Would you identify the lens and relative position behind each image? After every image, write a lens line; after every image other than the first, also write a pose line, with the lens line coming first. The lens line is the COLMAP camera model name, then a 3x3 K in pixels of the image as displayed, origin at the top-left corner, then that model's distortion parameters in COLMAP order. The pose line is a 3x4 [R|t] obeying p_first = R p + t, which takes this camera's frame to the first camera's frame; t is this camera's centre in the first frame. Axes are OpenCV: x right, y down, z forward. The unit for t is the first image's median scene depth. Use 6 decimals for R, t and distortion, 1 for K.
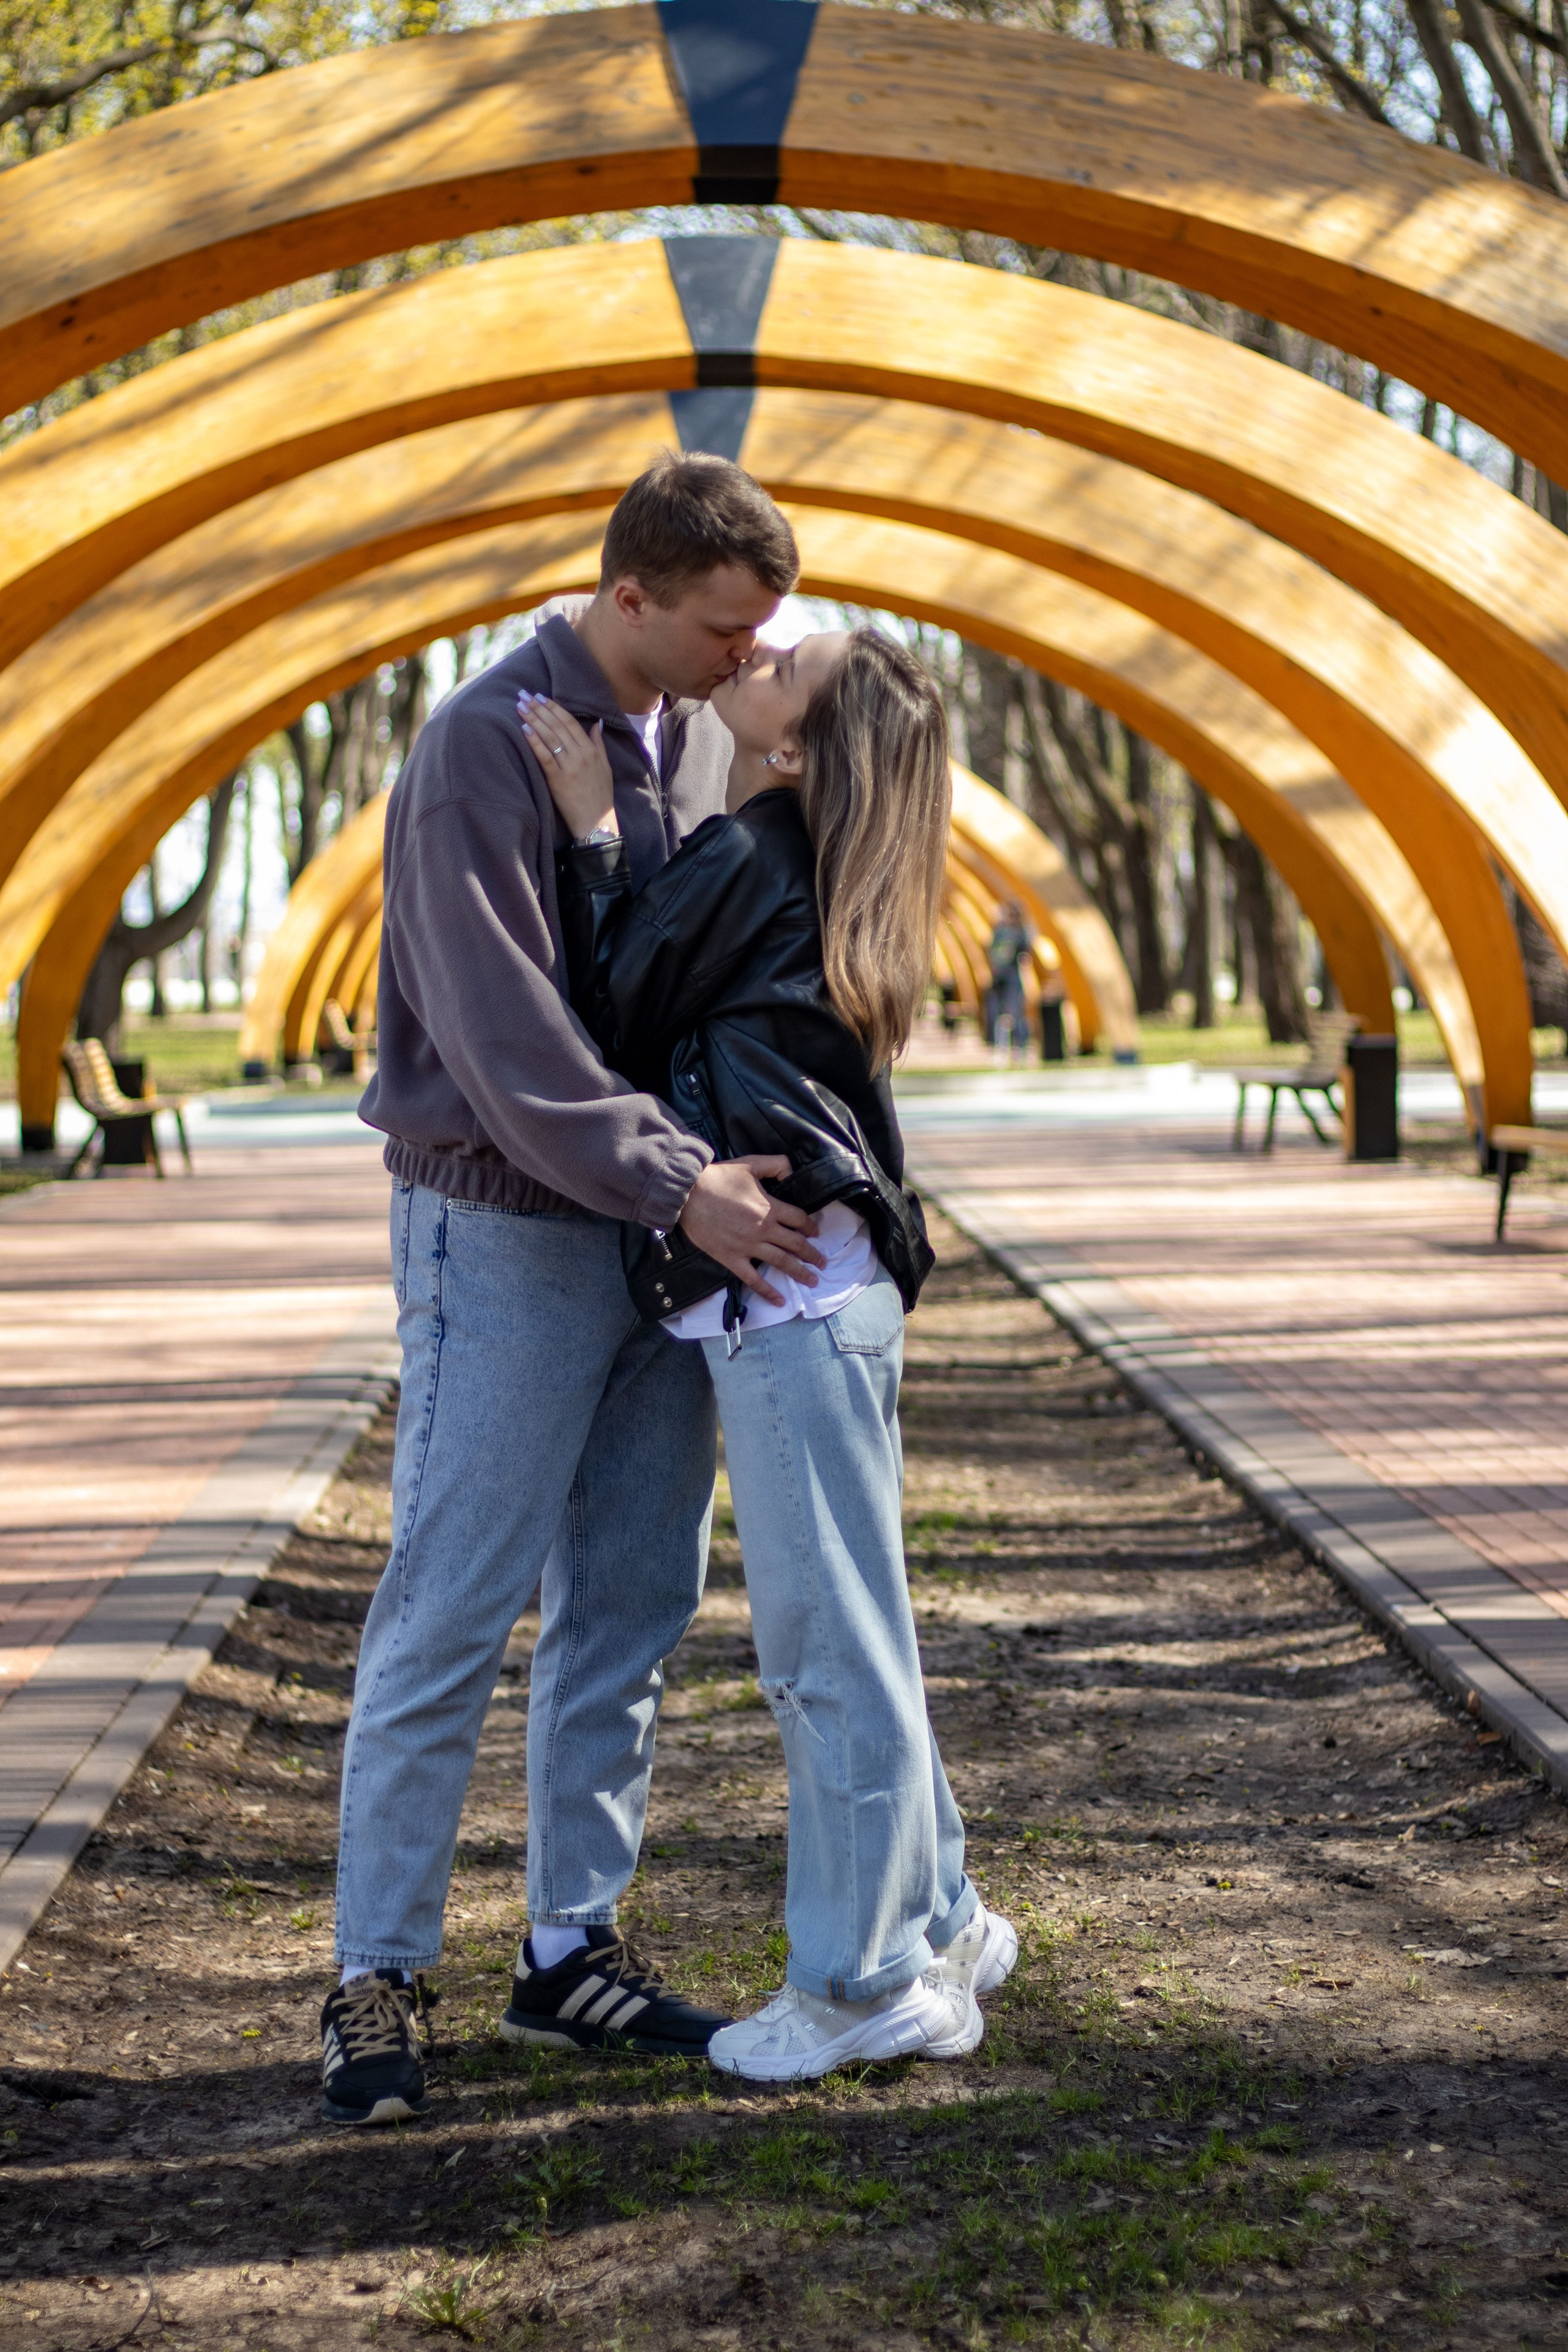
lens RADIAL K [[5427.2, 0, 776.0], [0, 5427.2, 1178.2], [0, 0, 1]] dist [-0.088611, 0.000000]
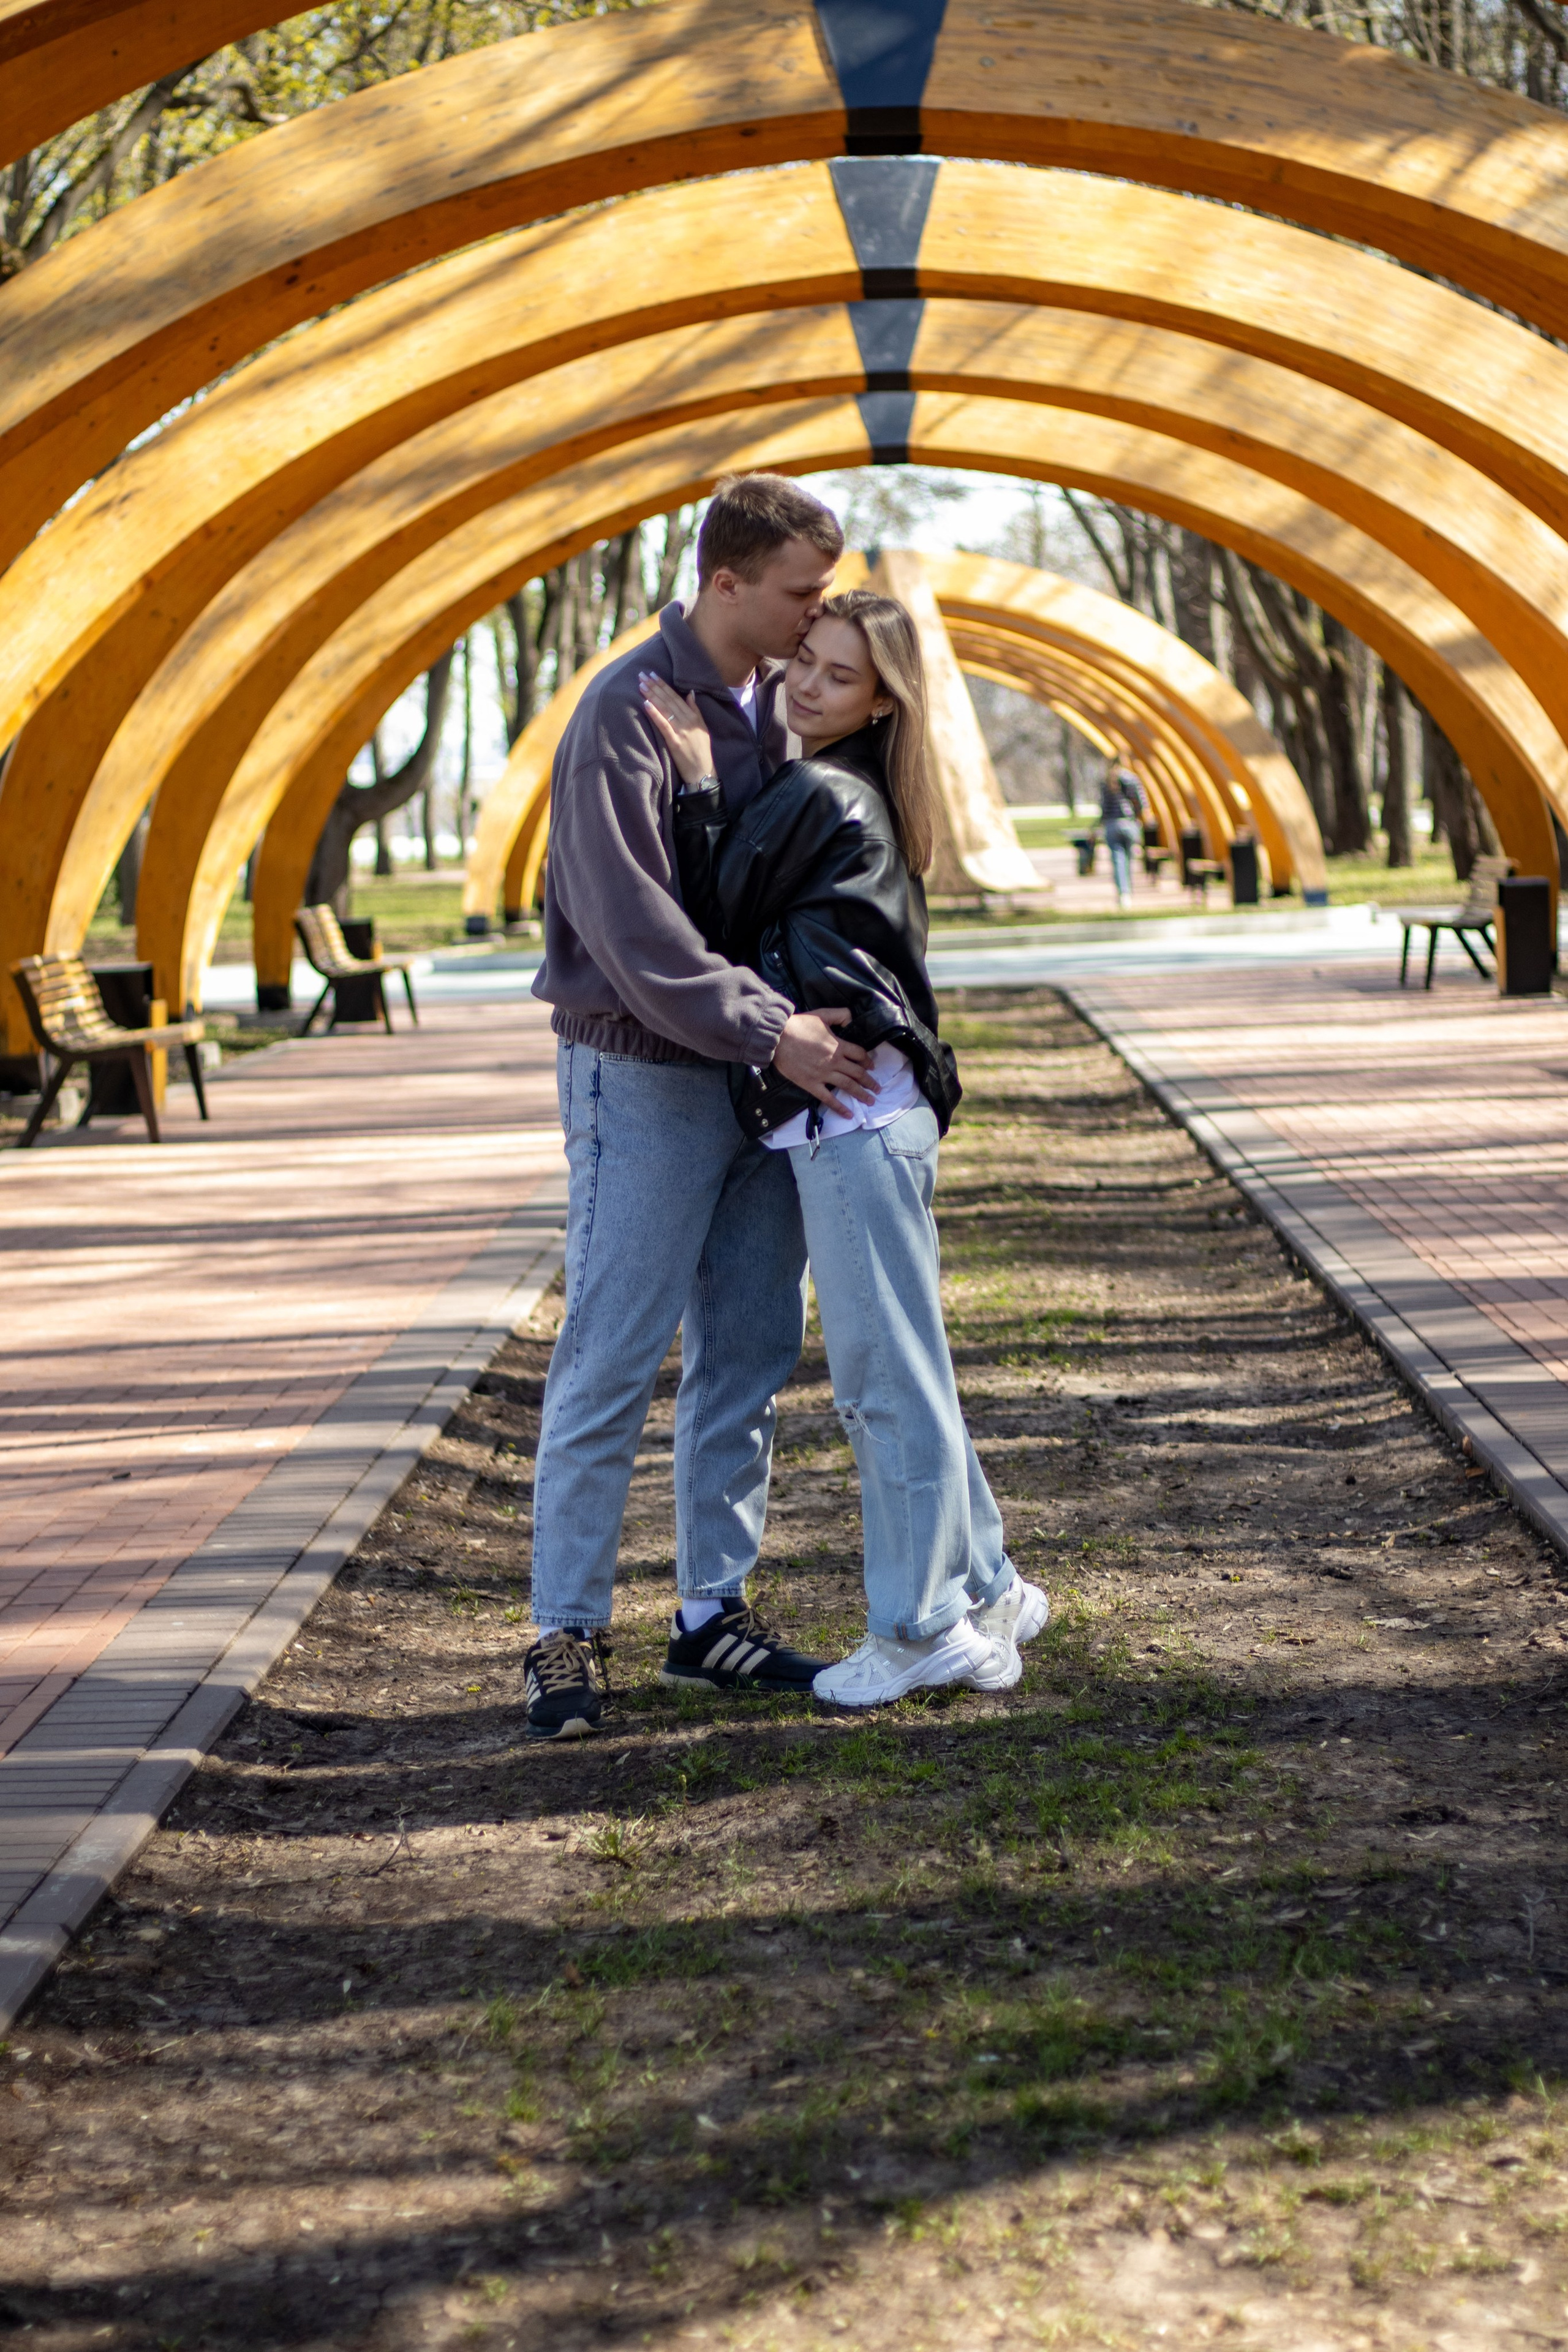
lens RADIAL K [[5427.2, 0, 790.0], [0, 5427.2, 1174.8], [0, 0, 1]] dist [-0.088611, 0.000000]
pose [[0.999040, -0.018244, -0.039824, 0.015297], [0.019371, 0.999417, 0.028110, -0.001162], [0.039288, -0.028855, 0.998811, -0.136975]]
